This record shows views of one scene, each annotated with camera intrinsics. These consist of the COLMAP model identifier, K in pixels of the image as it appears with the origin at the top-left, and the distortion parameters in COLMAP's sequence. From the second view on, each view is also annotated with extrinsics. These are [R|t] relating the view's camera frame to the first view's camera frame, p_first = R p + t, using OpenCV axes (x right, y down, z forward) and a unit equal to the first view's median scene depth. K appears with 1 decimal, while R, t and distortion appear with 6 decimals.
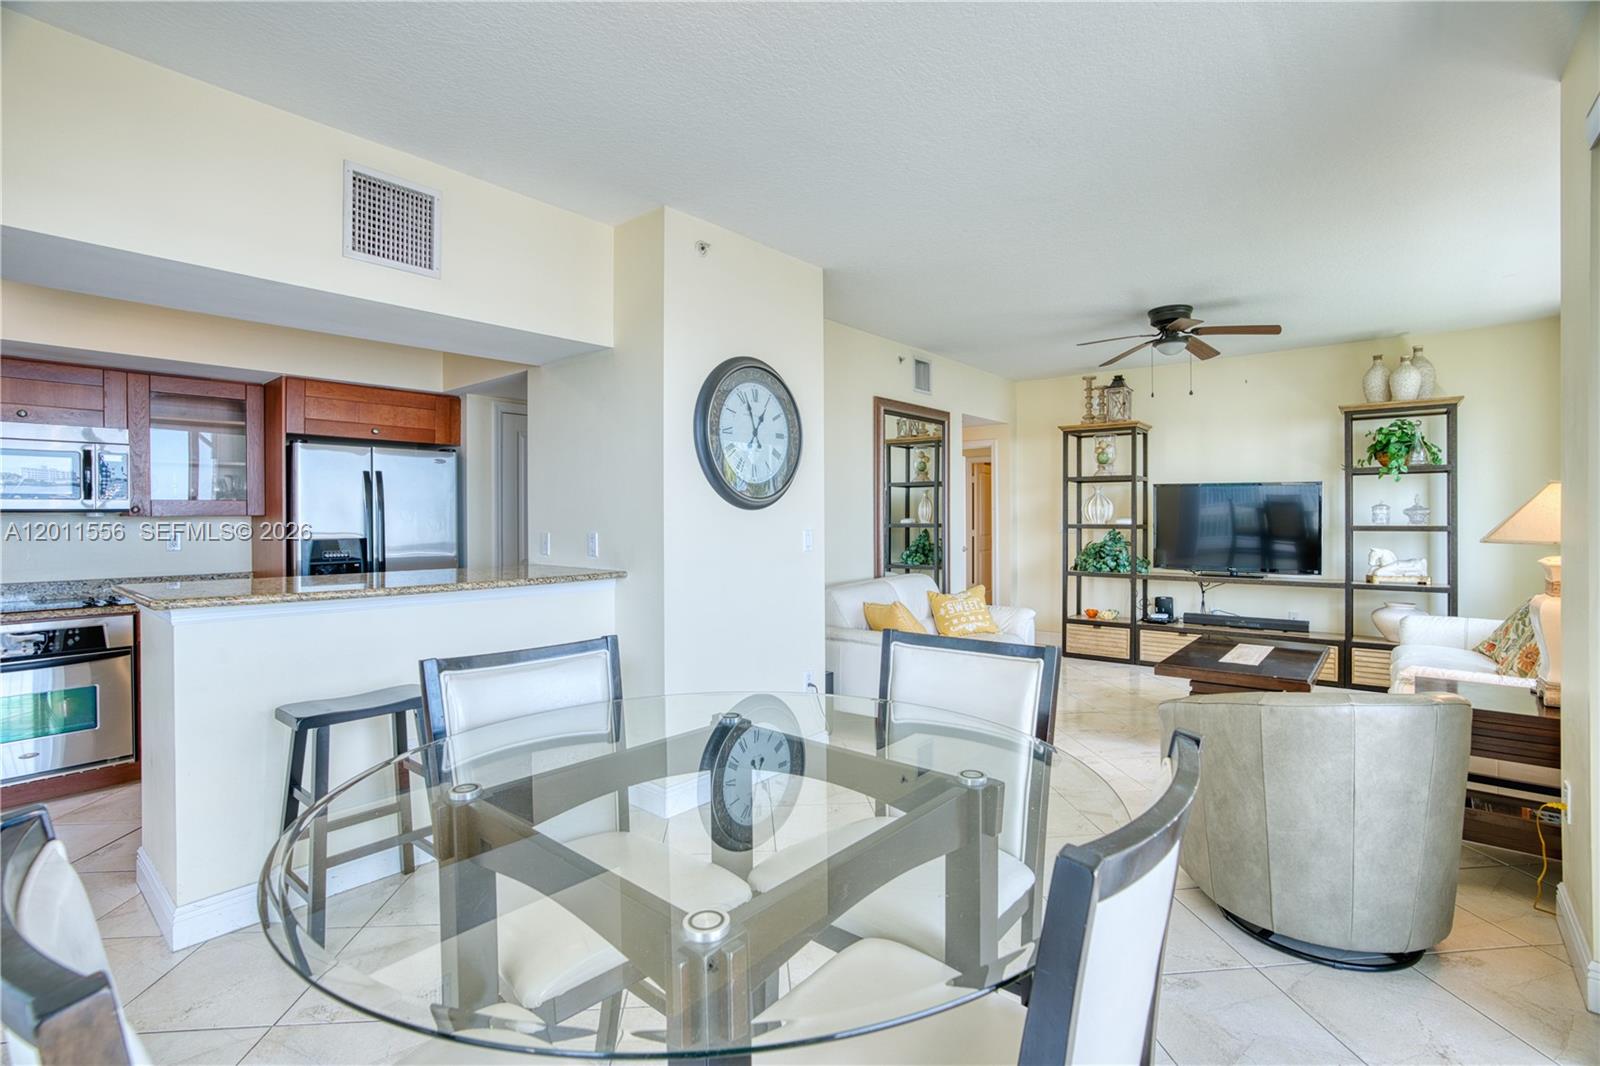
lens RADIAL K [[751.3, 0, 804.6], [0, 751.3, 528.2], [0, 0, 1]] dist [-0.071287, 0.037311]
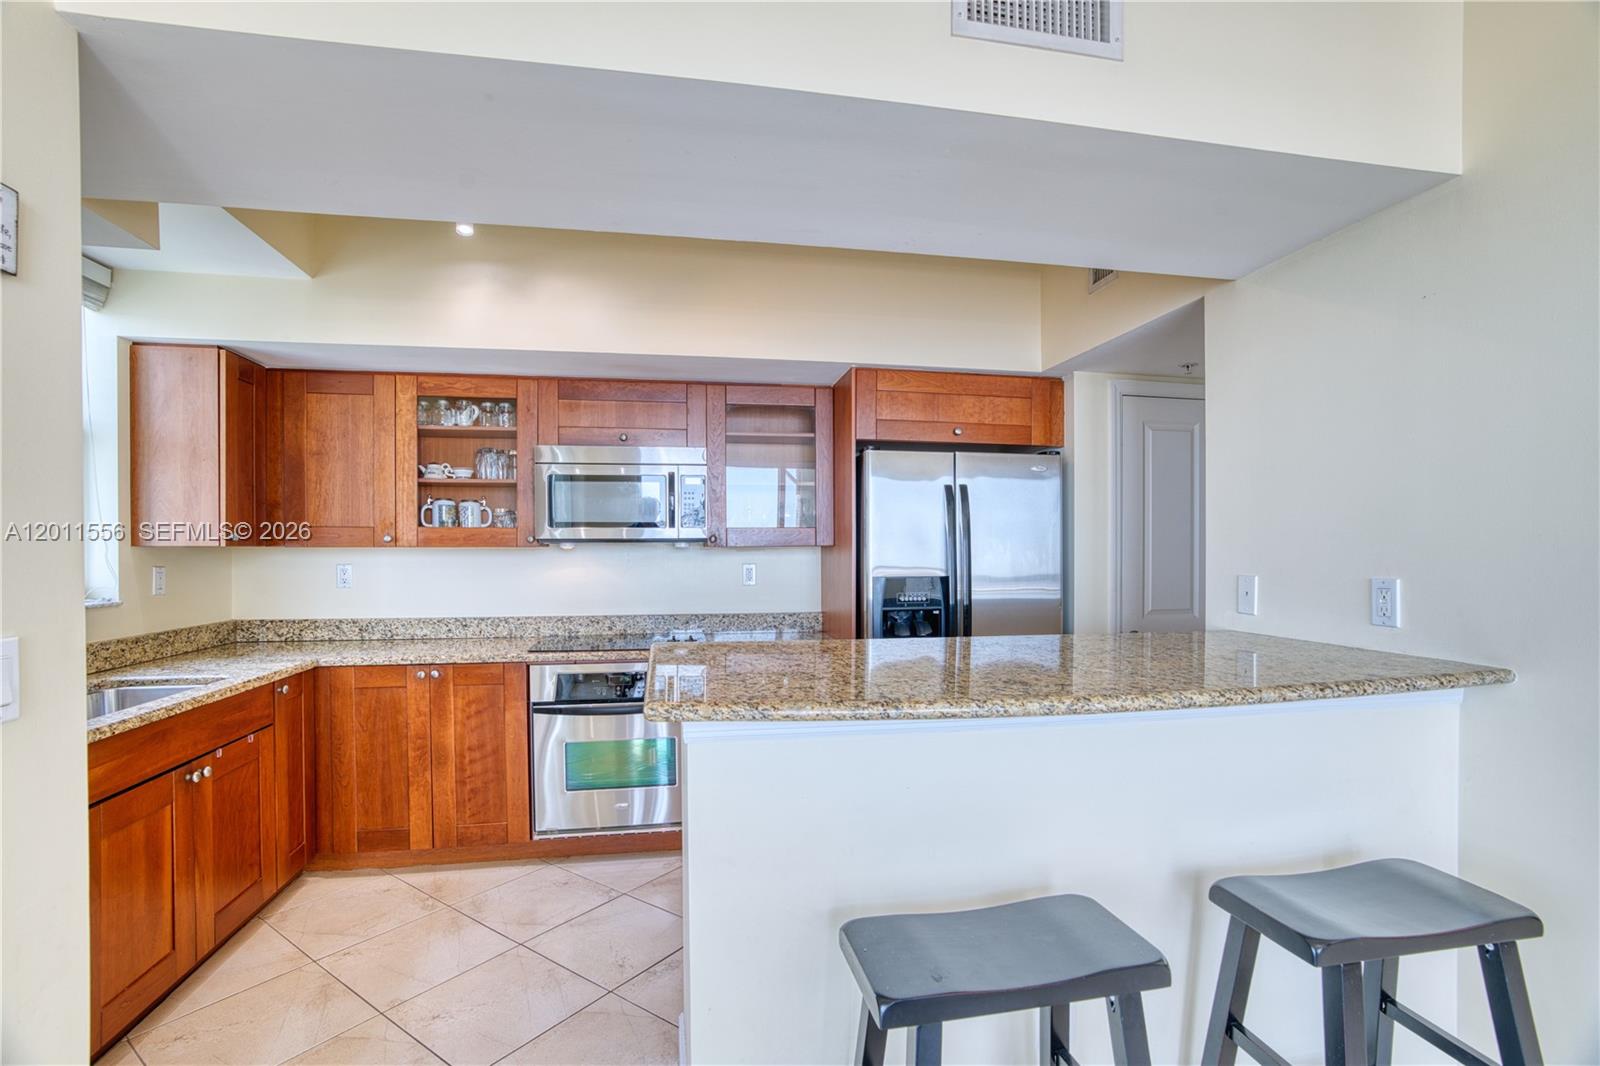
lens RADIAL K [[751.3, 0, 804.6], [0, 751.3, 528.2], [0, 0, 1]] dist [-0.071287, 0.037311]
pose [[0.775994, -0.016865, -0.630515, -0.245198], [-0.008436, 0.999276, -0.037111, -0.005567], [0.630684, 0.034117, 0.775289, 0.343146]]
